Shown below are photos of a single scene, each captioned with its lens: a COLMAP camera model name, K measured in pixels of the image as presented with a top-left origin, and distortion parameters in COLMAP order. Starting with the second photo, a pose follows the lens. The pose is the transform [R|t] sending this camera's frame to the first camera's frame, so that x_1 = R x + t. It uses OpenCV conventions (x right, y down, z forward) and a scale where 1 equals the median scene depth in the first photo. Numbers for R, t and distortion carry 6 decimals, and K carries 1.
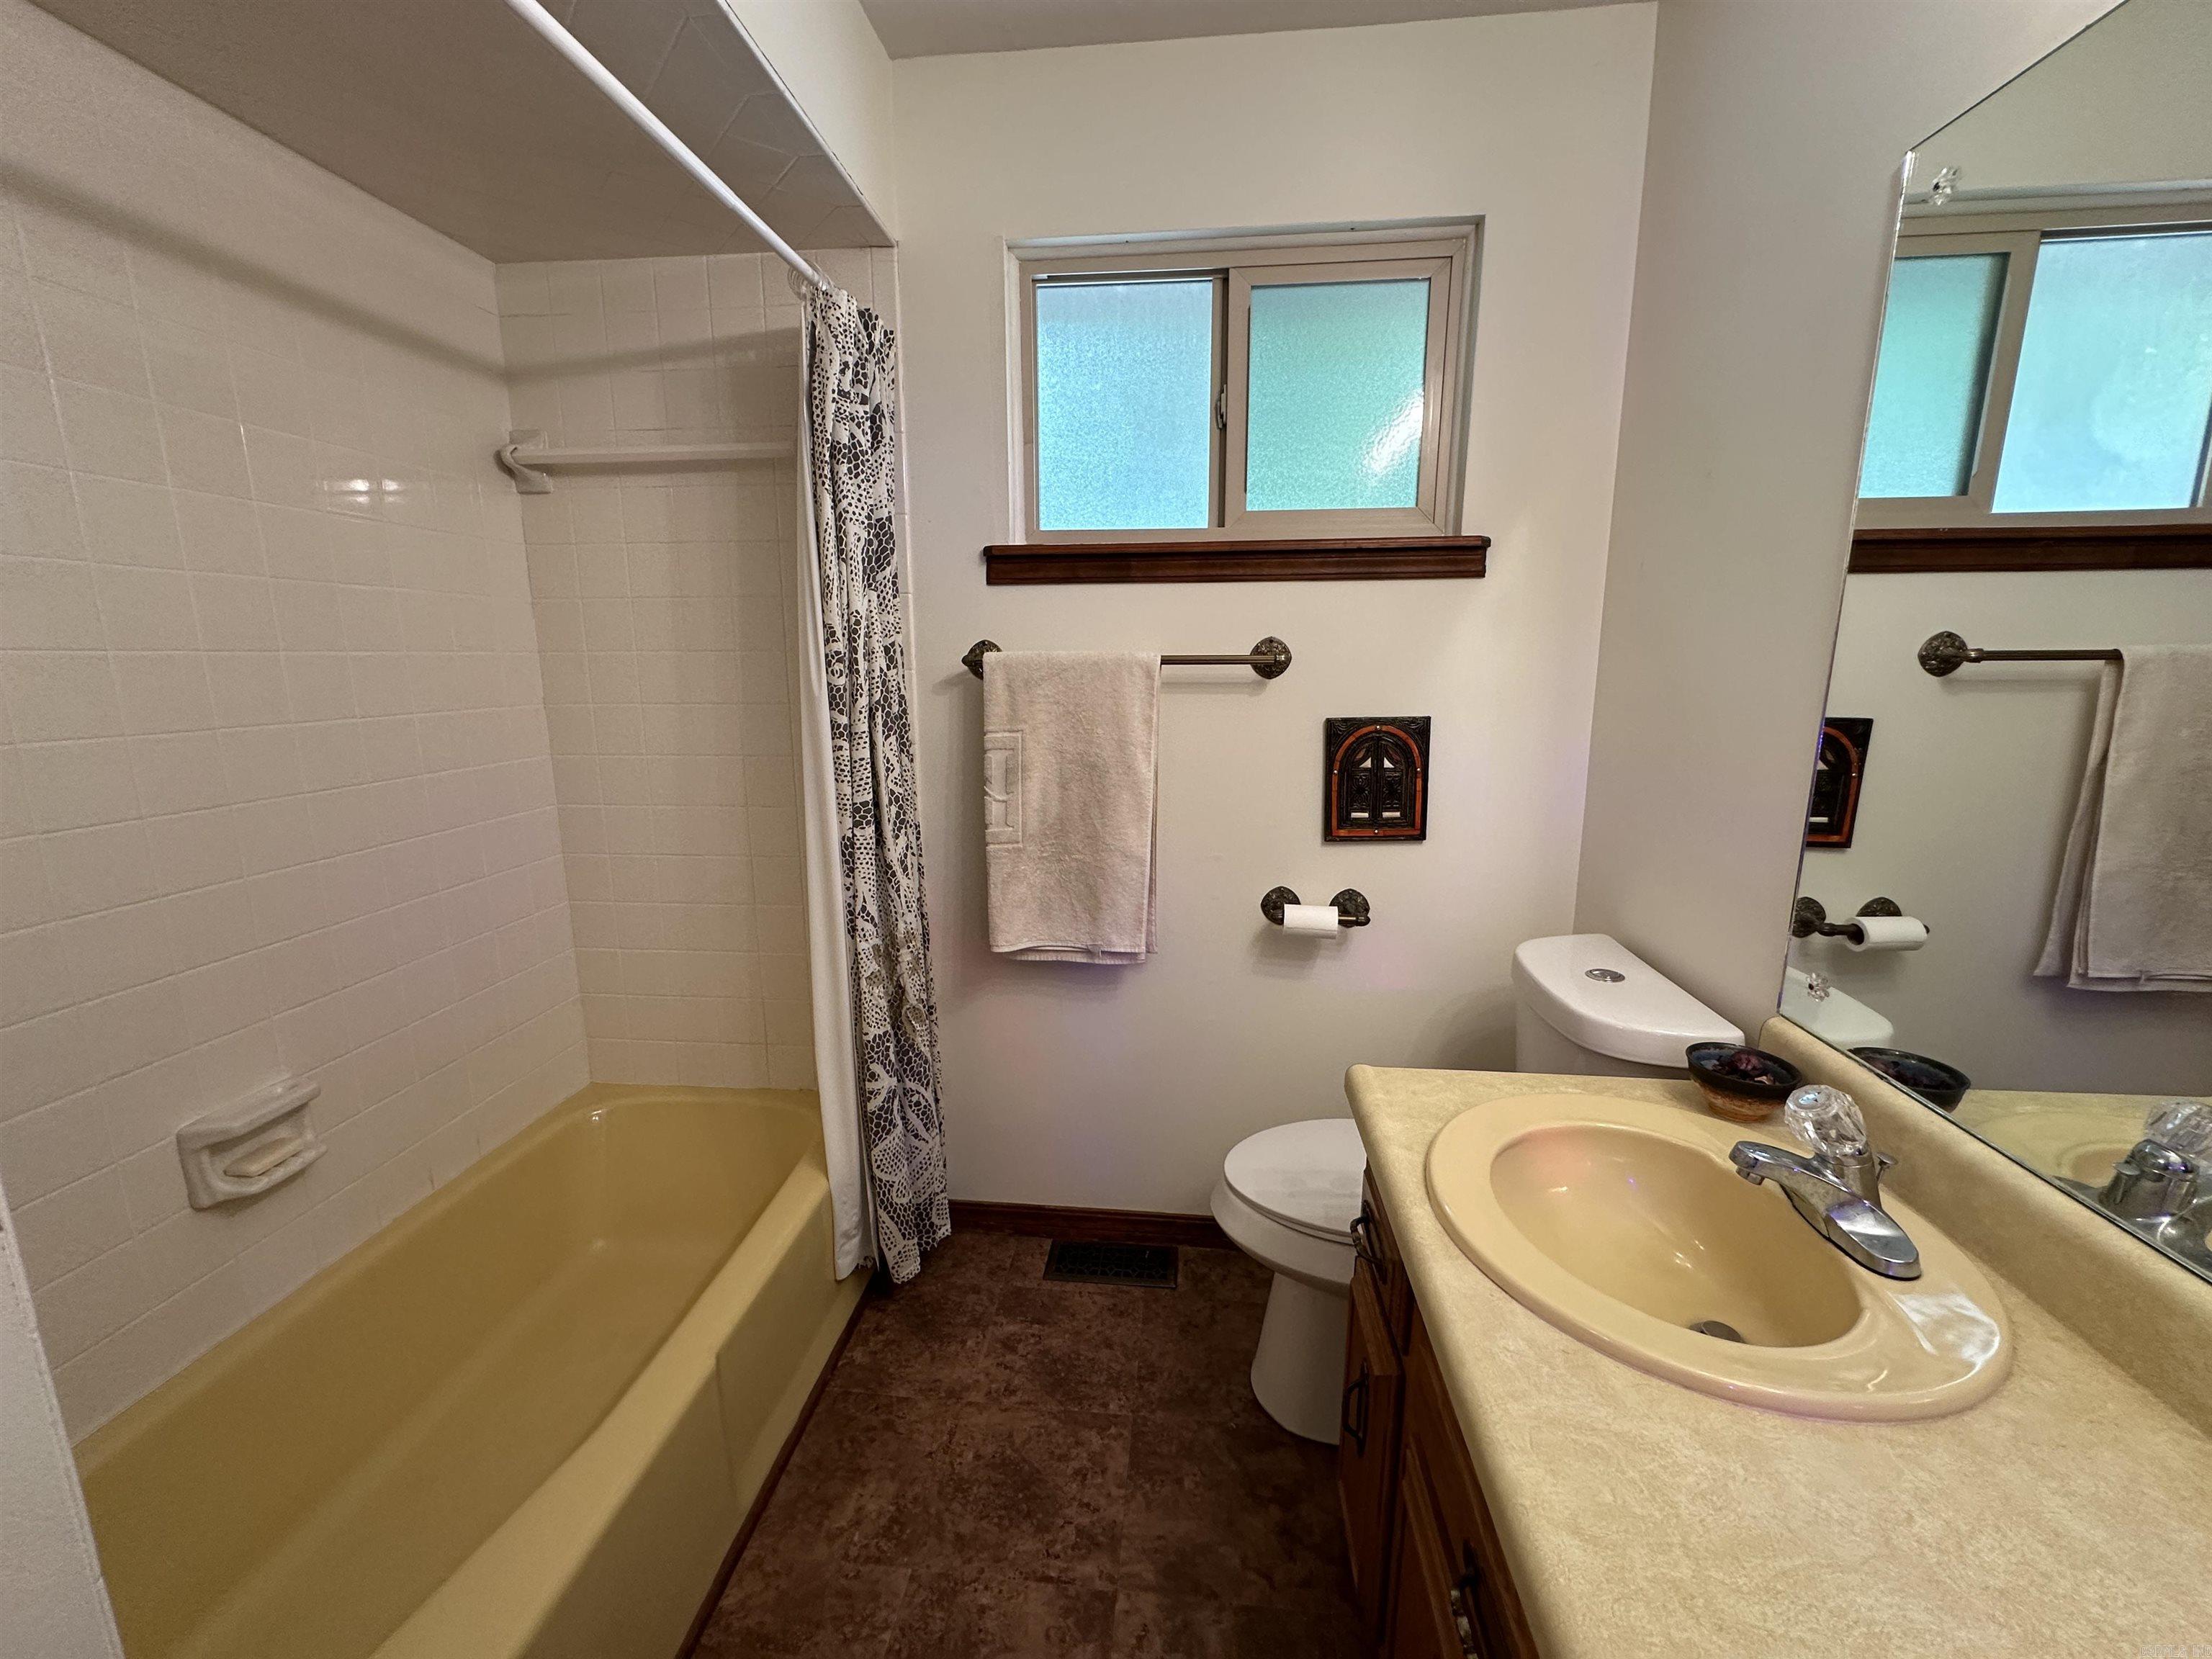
lens RADIAL K [[882.5, 0, 1106.3], [0, 882.5, 828.0], [0, 0, 1]] dist [-0.003407, 0.001034]
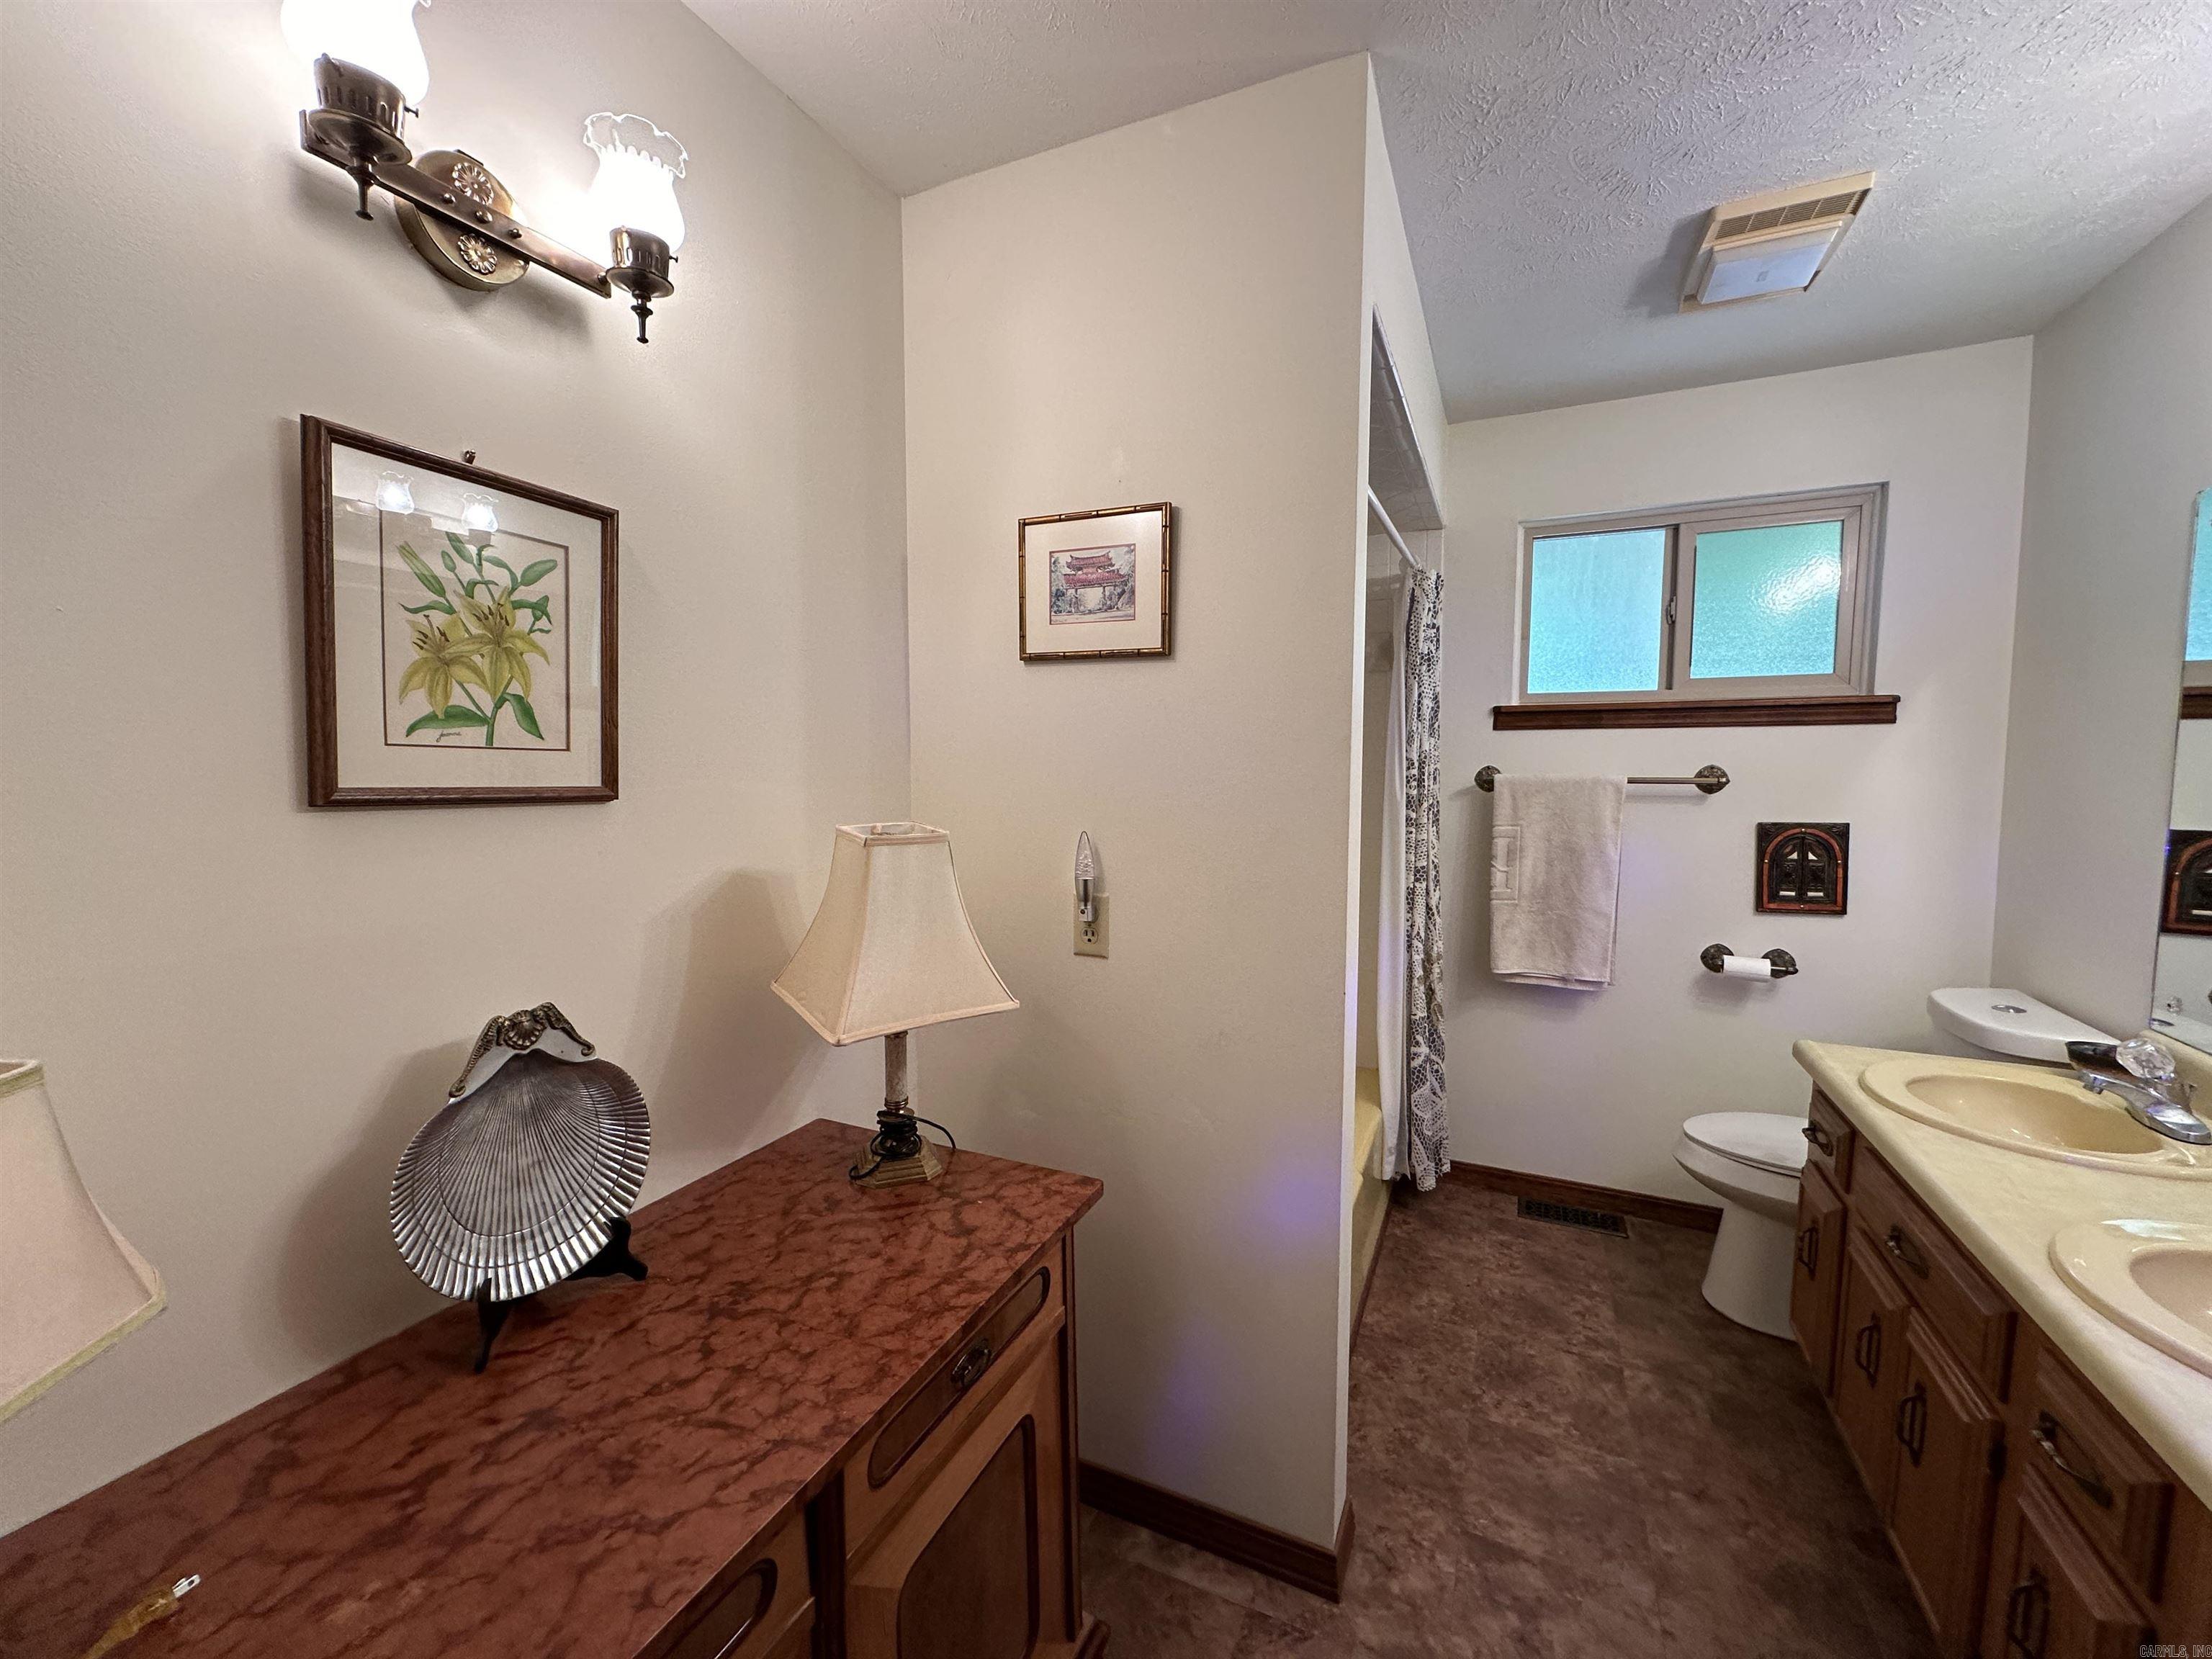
lens RADIAL K [[882.5, 0, 1106.2], [0, 882.5, 828.2], [0, 0, 1]] dist [-0.003407, 0.001034]
pose [[0.943478, 0.028115, -0.330240, -0.274651], [-0.065350, 0.992616, -0.102194, 0.098258], [0.324928, 0.117999, 0.938349, -0.669299]]
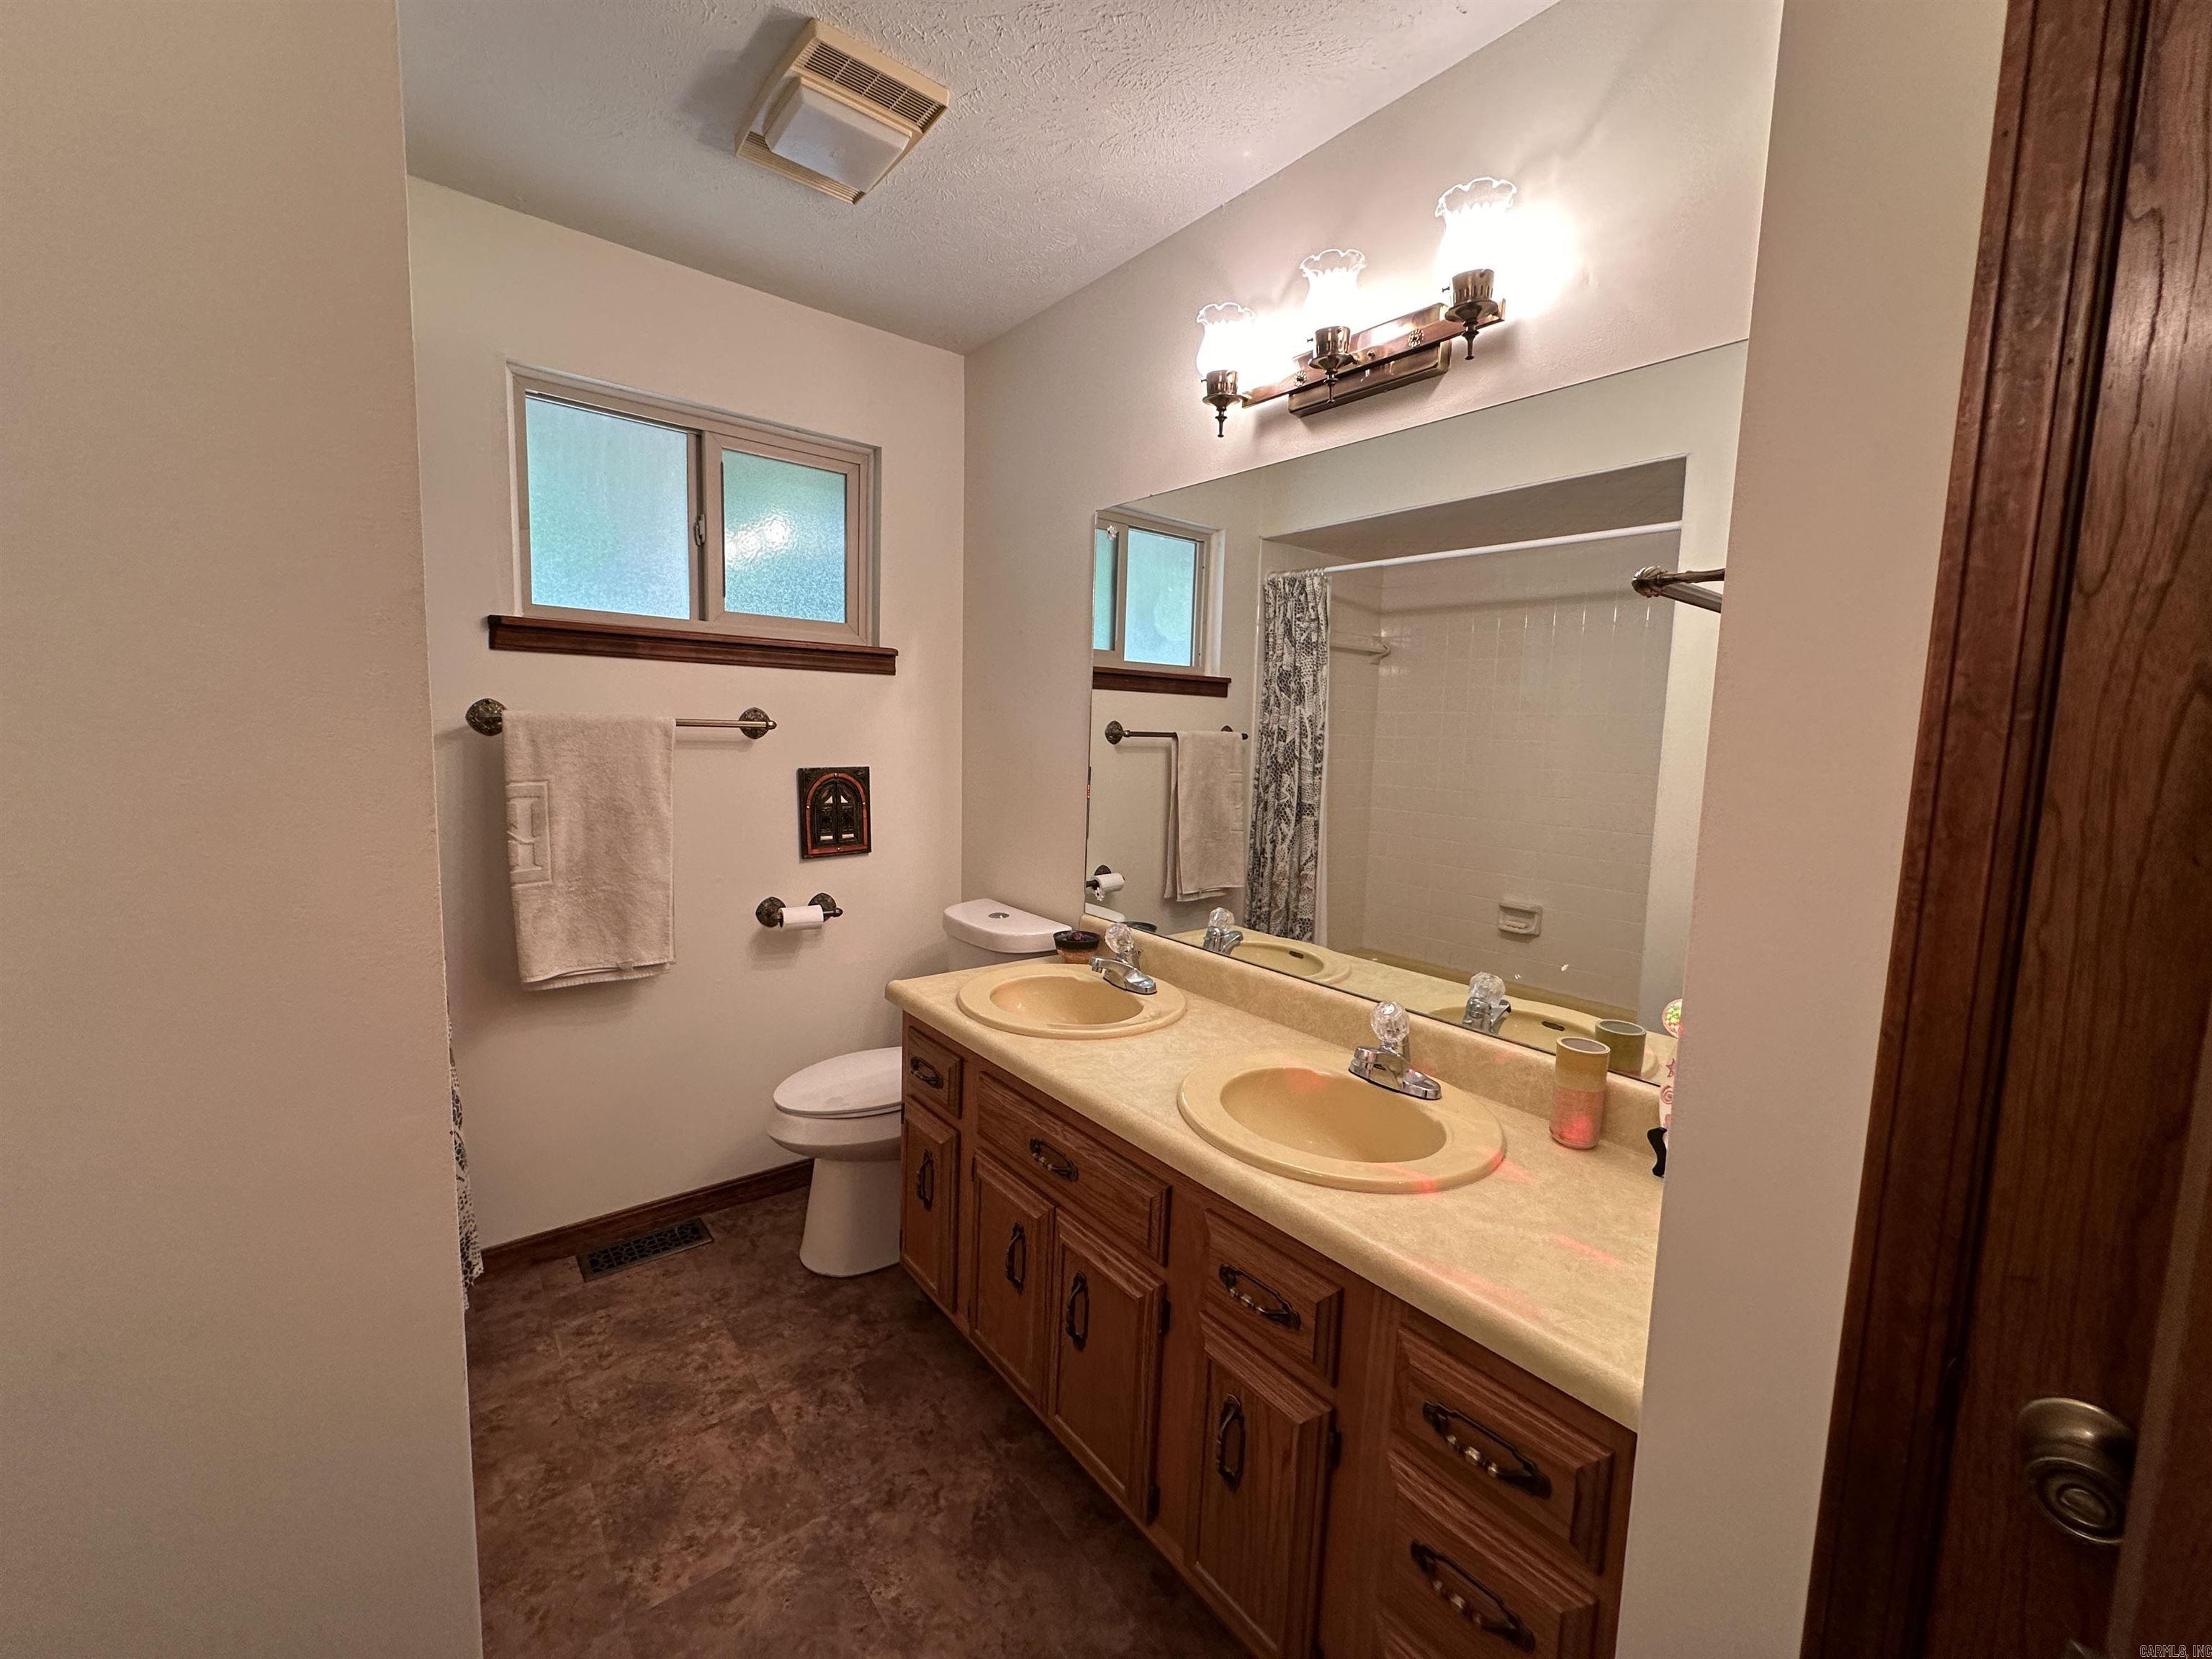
lens RADIAL K [[882.5, 0, 1102.7], [0, 882.5, 827.8], [0, 0, 1]] dist [-0.003407, 0.001034]
pose [[0.712245, -0.052020, 0.700000, -0.393648], [0.102046, 0.994329, -0.029938, 0.058642], [-0.694473, 0.092755, 0.713515, -0.305856]]
